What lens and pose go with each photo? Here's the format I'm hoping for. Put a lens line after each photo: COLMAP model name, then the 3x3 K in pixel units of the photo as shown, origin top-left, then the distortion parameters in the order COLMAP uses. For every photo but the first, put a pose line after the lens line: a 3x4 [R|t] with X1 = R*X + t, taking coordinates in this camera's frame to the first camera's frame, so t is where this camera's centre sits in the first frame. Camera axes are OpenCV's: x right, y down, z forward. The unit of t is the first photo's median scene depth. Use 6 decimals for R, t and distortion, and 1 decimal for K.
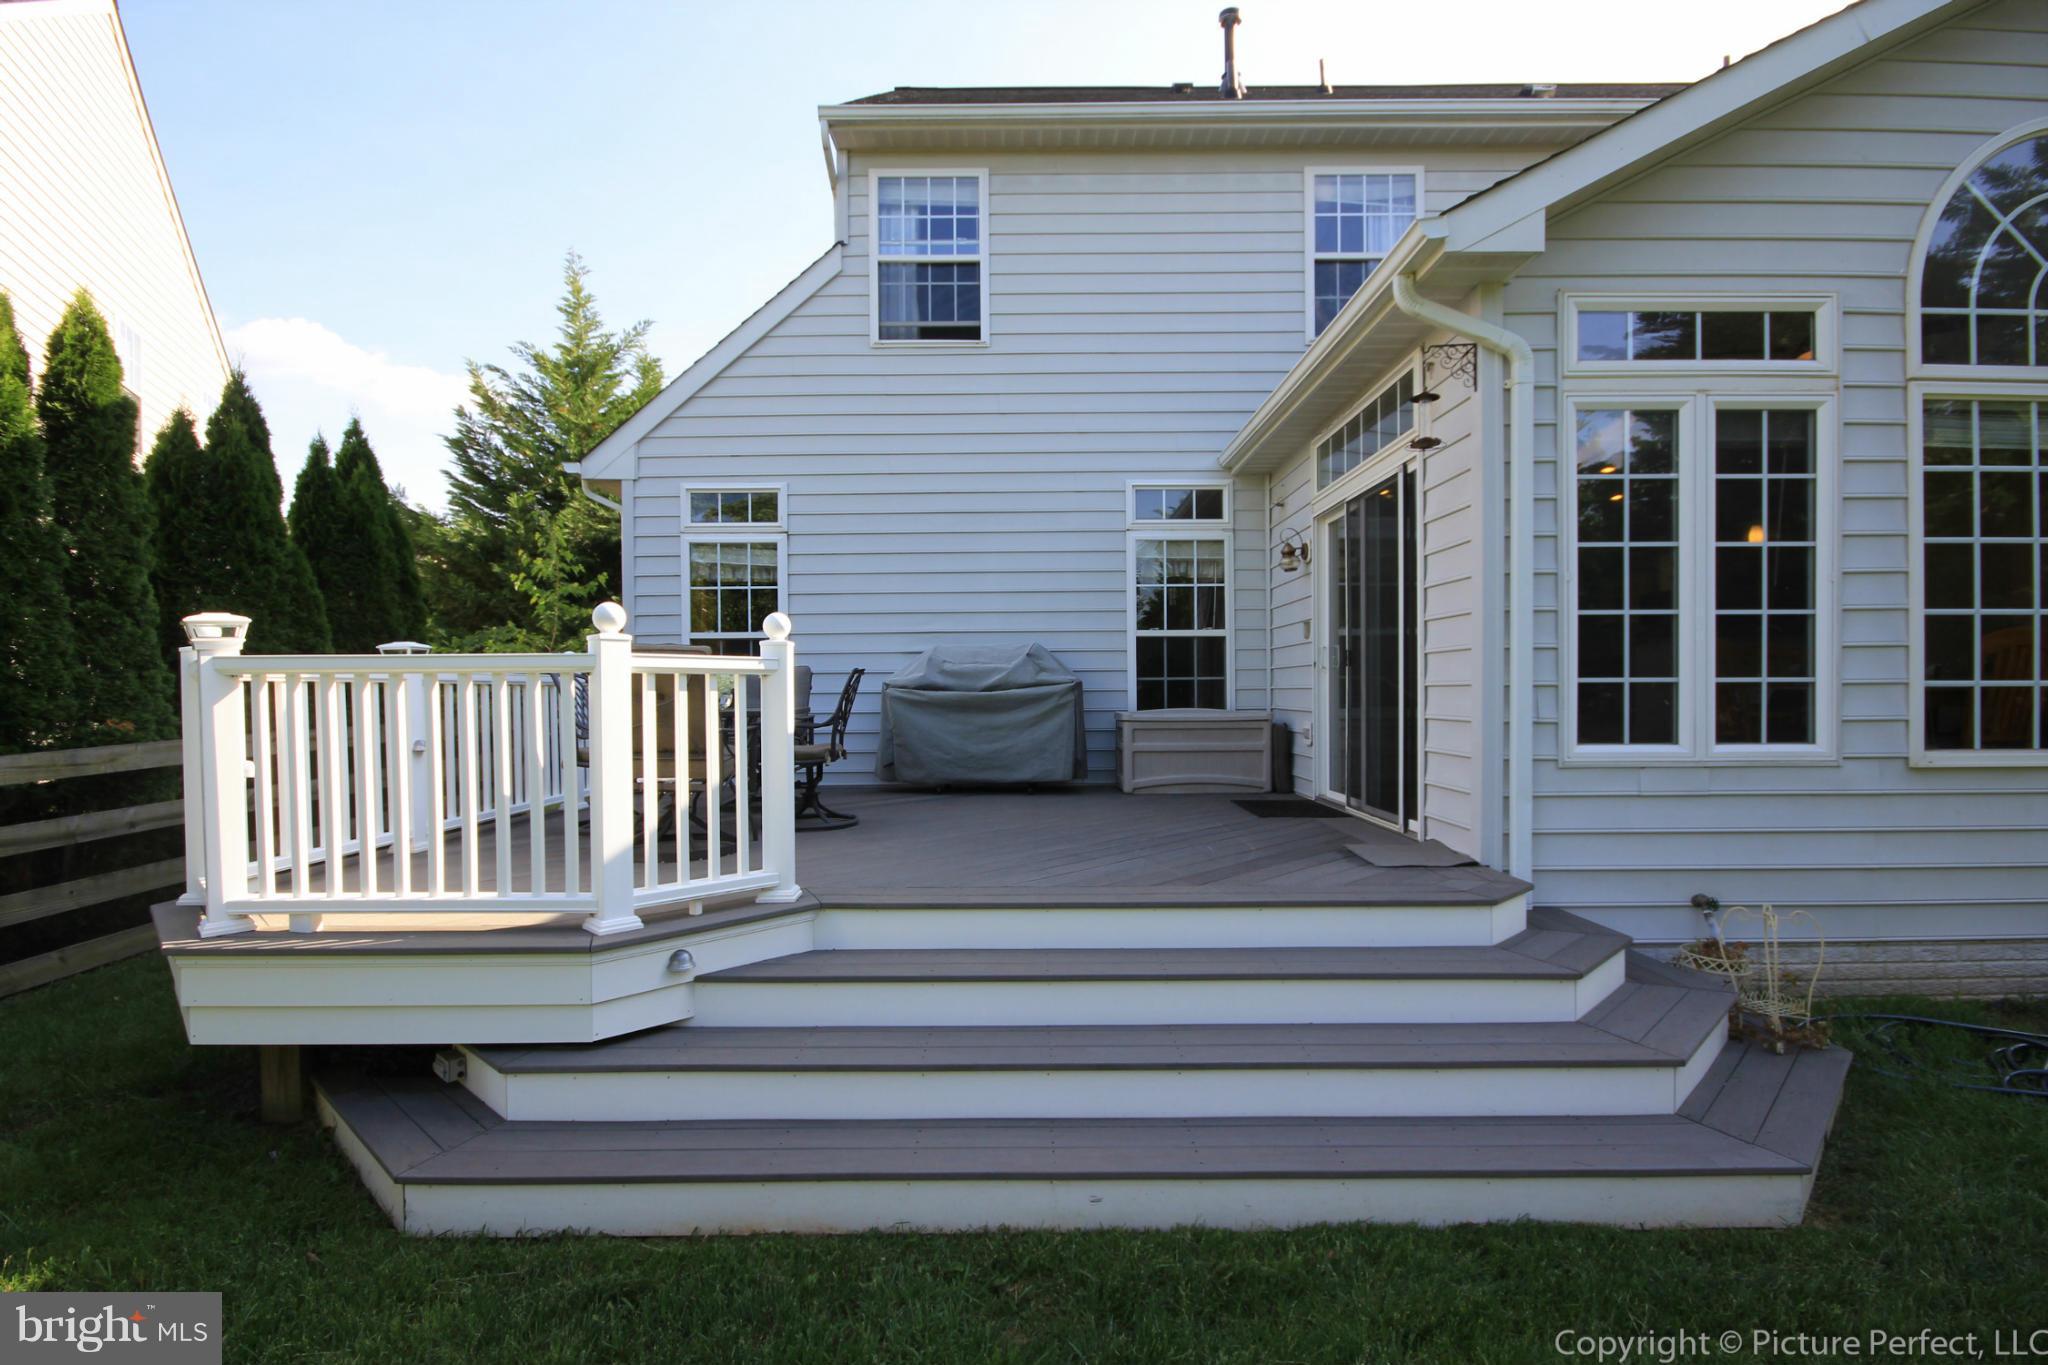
lens RADIAL K [[1018.6, 0, 1056.0], [0, 1018.6, 684.1], [0, 0, 1]] dist [-0.002520, 0.000212]
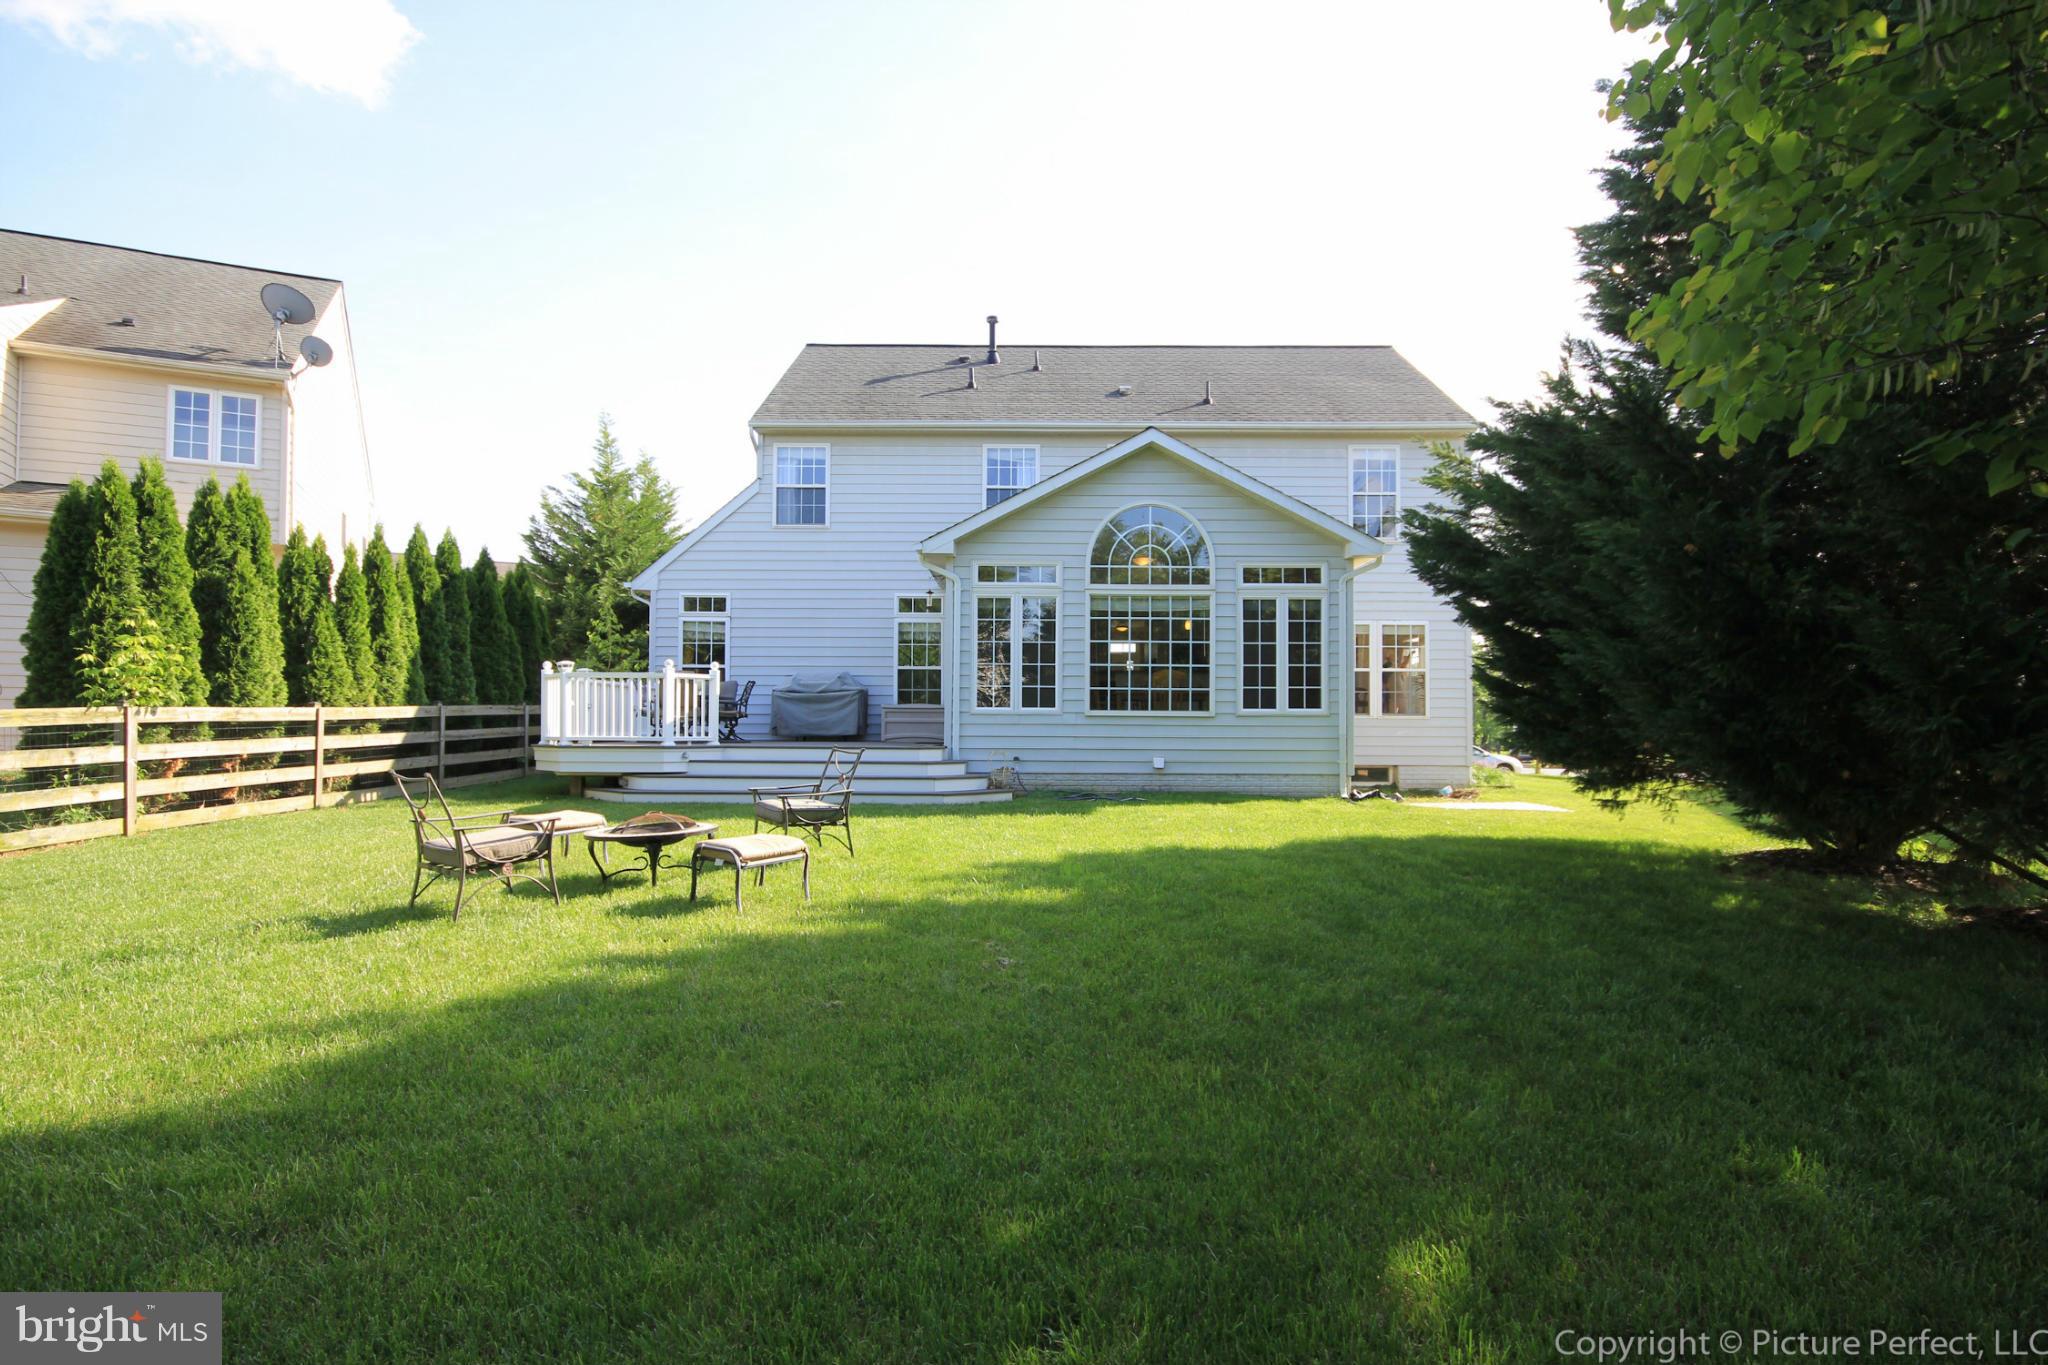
lens RADIAL K [[1036.3, 0, 1024.0], [0, 1036.3, 682.5], [0, 0, 1]] dist [-0.001709, 0.000007]
pose [[0.999875, 0.012540, -0.009678, 0.356482], [-0.012834, 0.999440, -0.030913, 0.042141], [0.009285, 0.031033, 0.999475, -1.099546]]
